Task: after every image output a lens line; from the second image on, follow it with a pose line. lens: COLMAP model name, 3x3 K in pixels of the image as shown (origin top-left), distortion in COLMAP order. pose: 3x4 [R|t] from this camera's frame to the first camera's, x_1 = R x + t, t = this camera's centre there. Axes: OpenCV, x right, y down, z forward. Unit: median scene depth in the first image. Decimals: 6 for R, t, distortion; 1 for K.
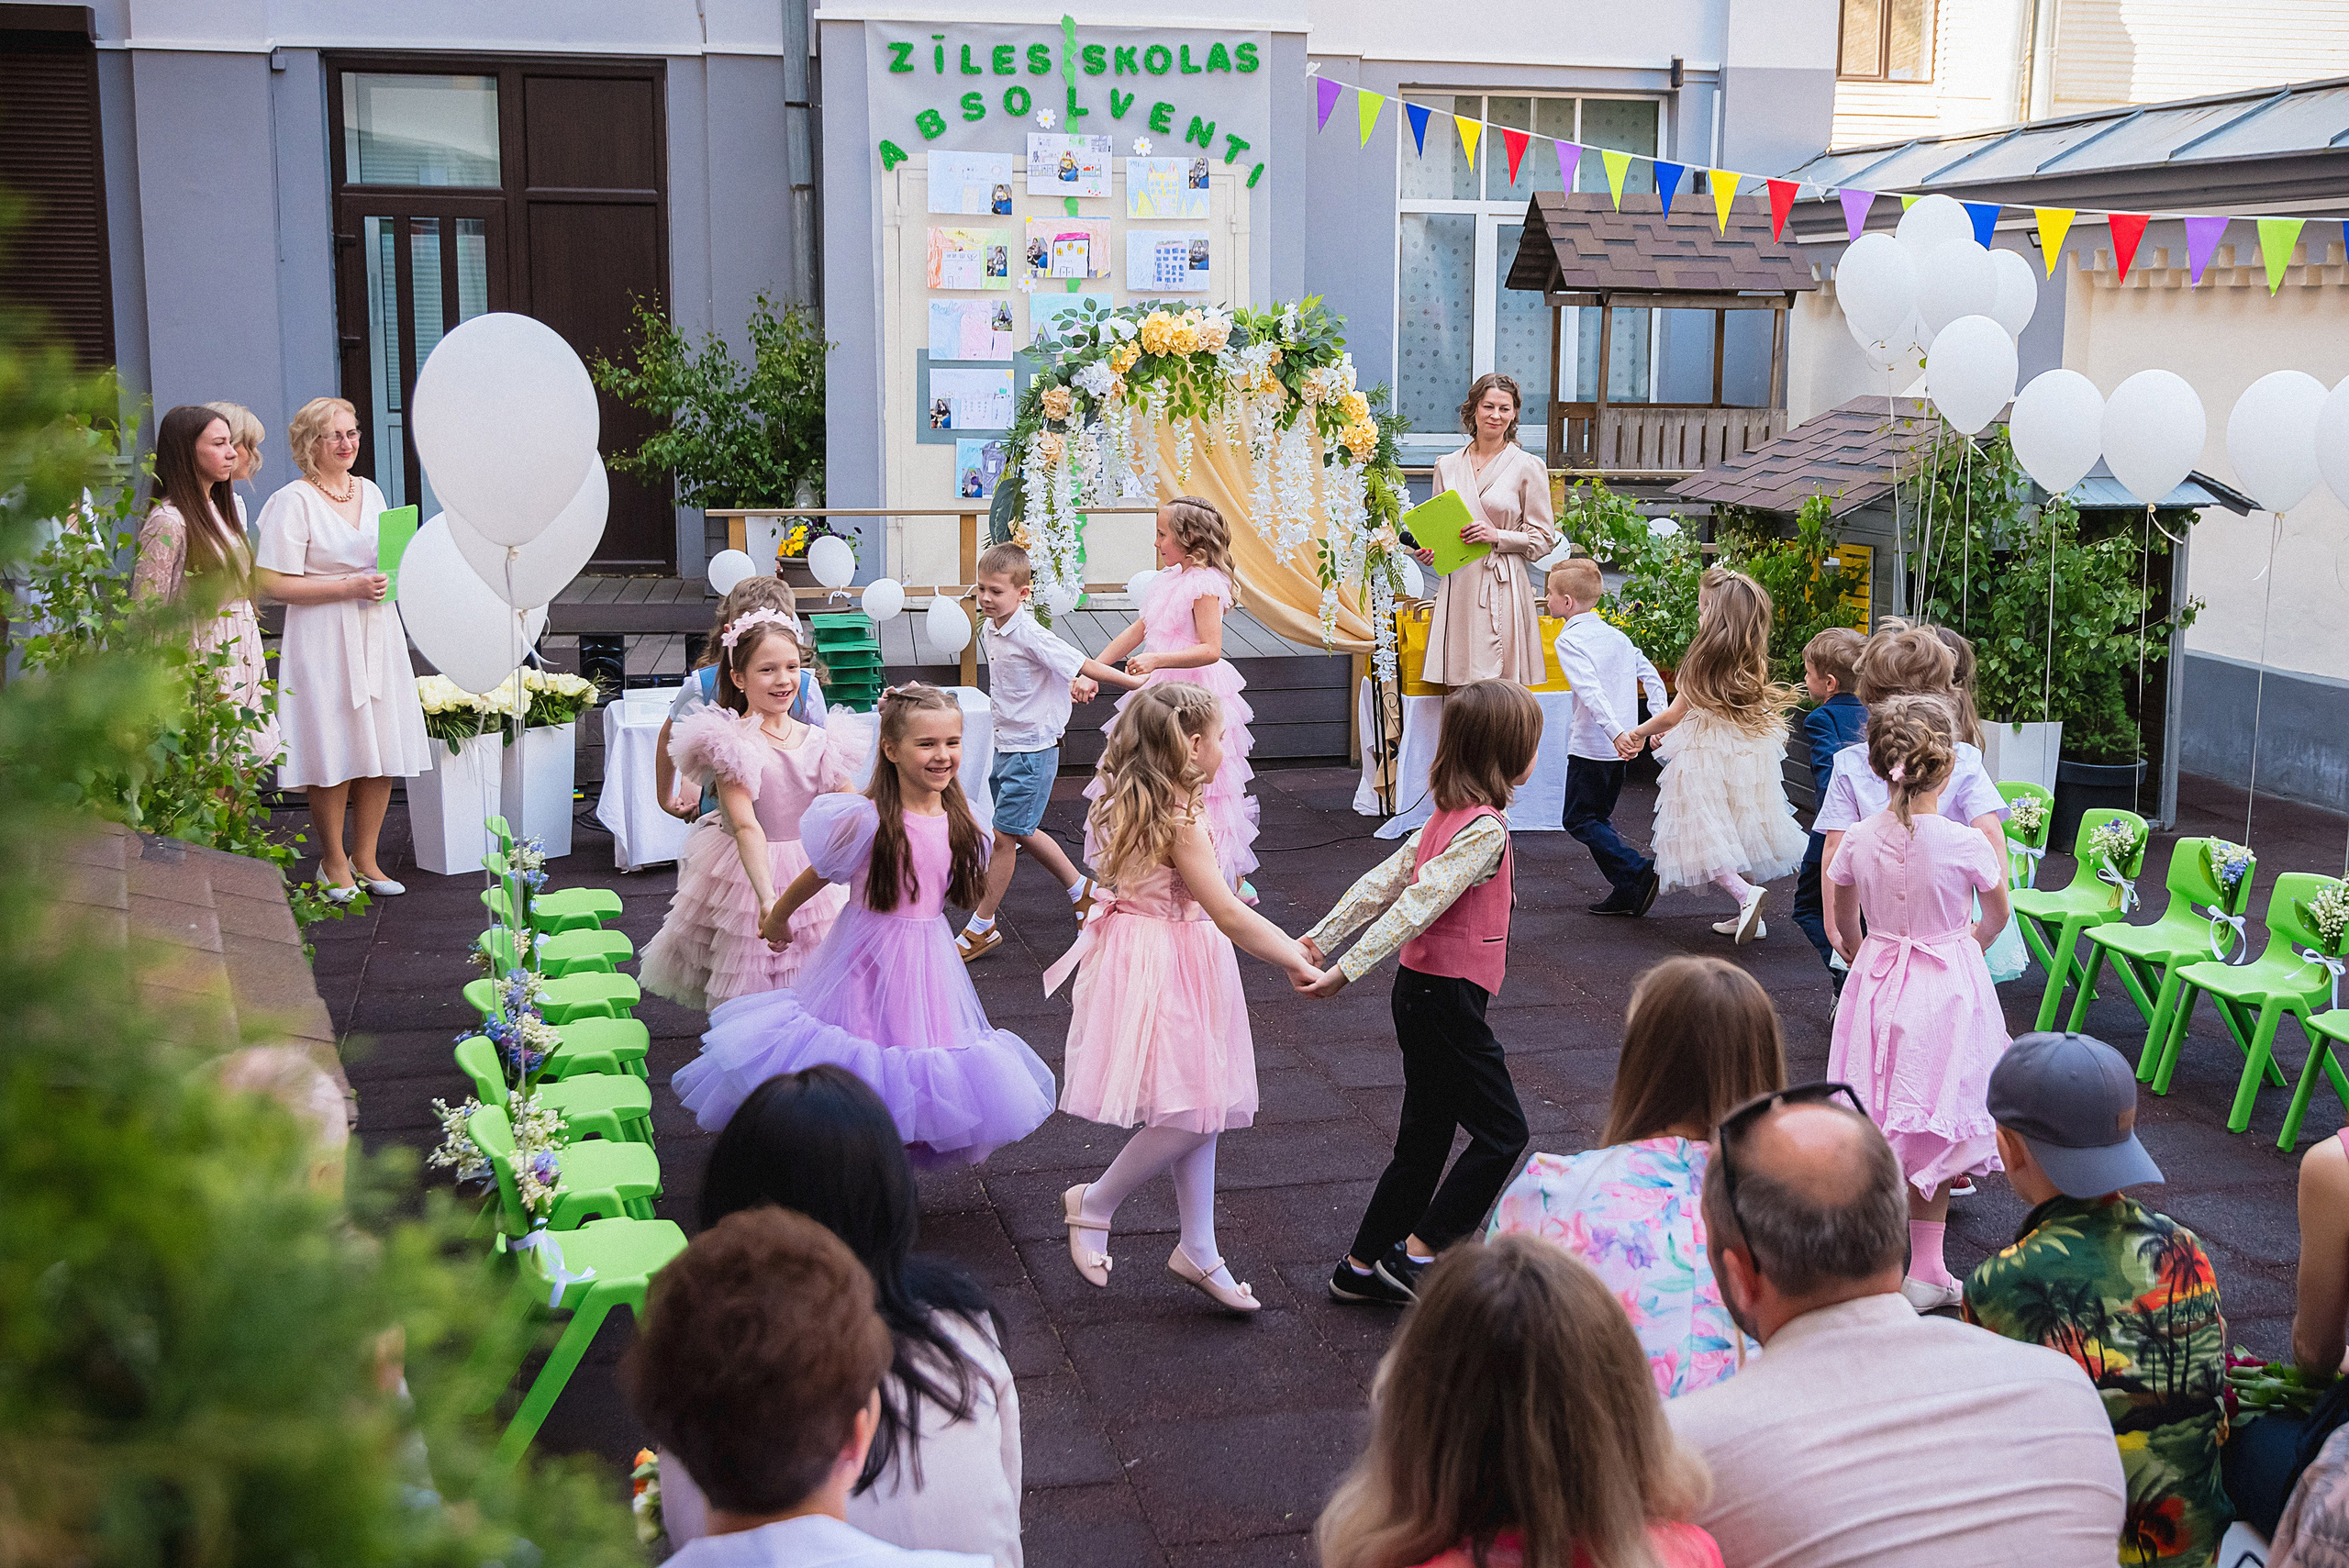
lens RADIAL K [[2713.3, 0, 1308.6], [0, 2713.3, 823.0], [0, 0, 1]] dist [-0.005552, 0.029589]
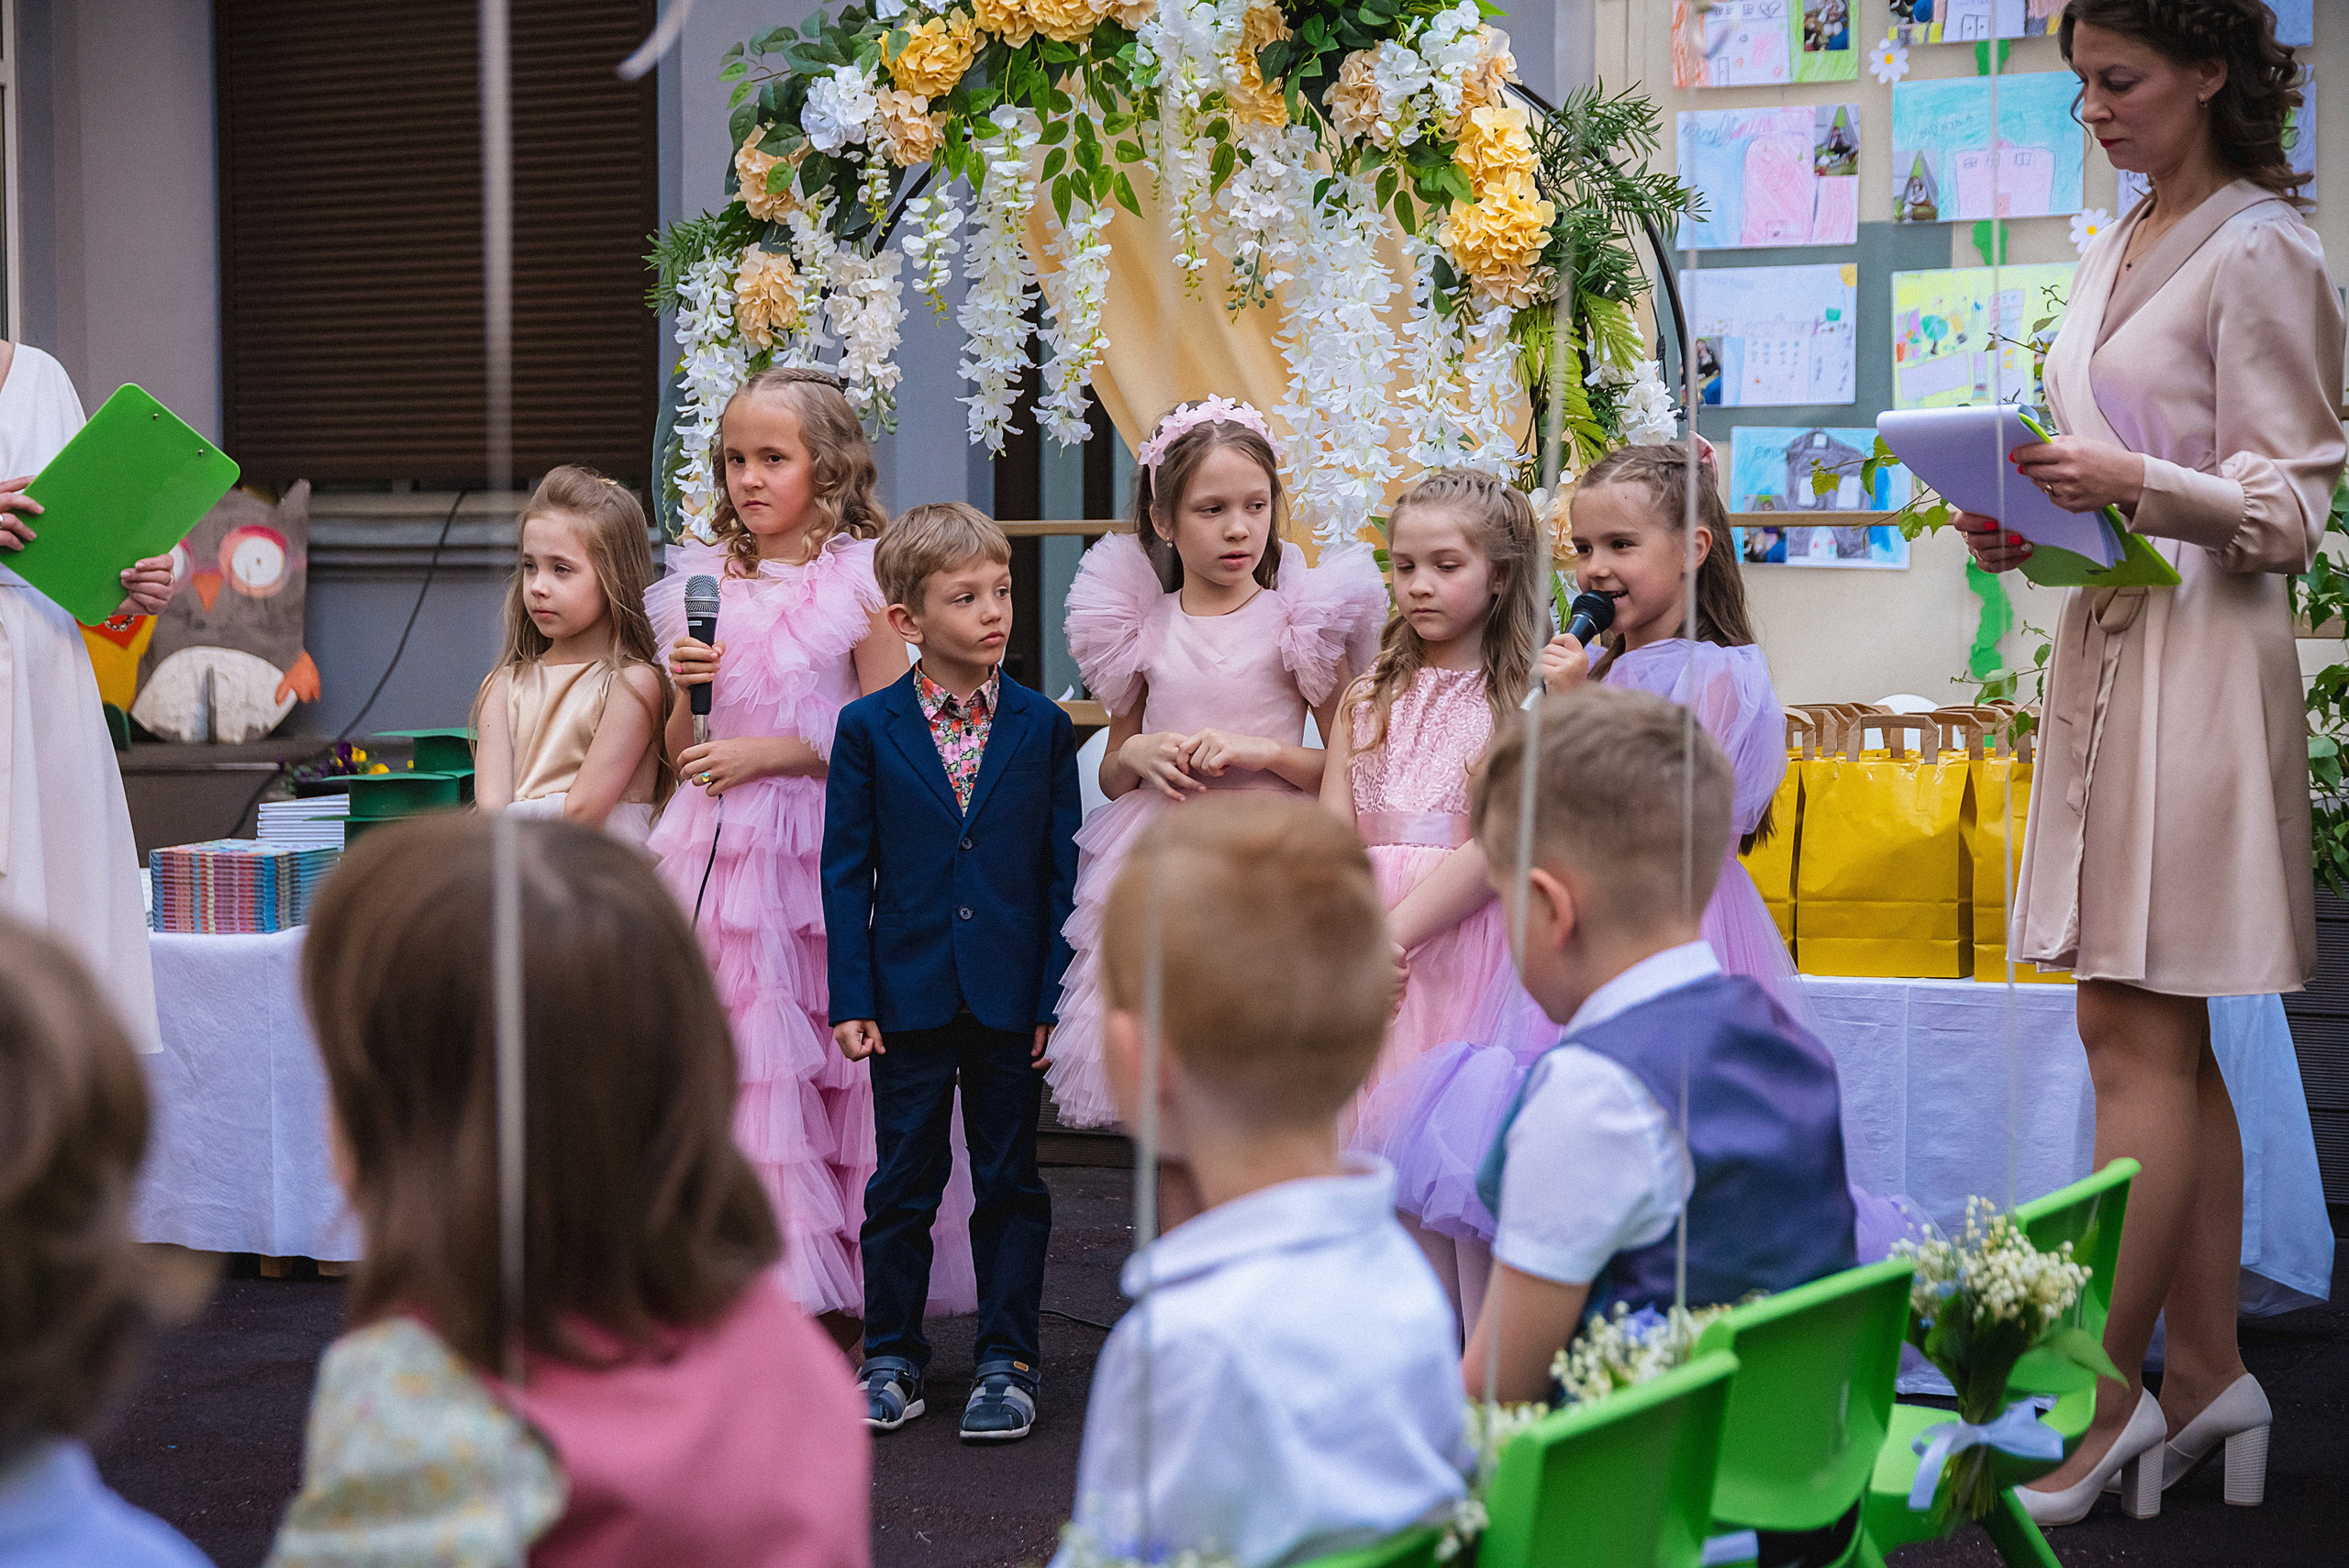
lens RADIAL K [[4596.2, 0, 1165.7], [0, 4596.2, 866.2], [0, 0, 1]] dist [0.035254, 0.148036]
pose [[0.758198, 0.030594, -0.651306, 0.288717], [-0.103104, 0.991957, -0.073429, -0.008047], [0.643820, 0.122826, 0.755254, 0.395794]]
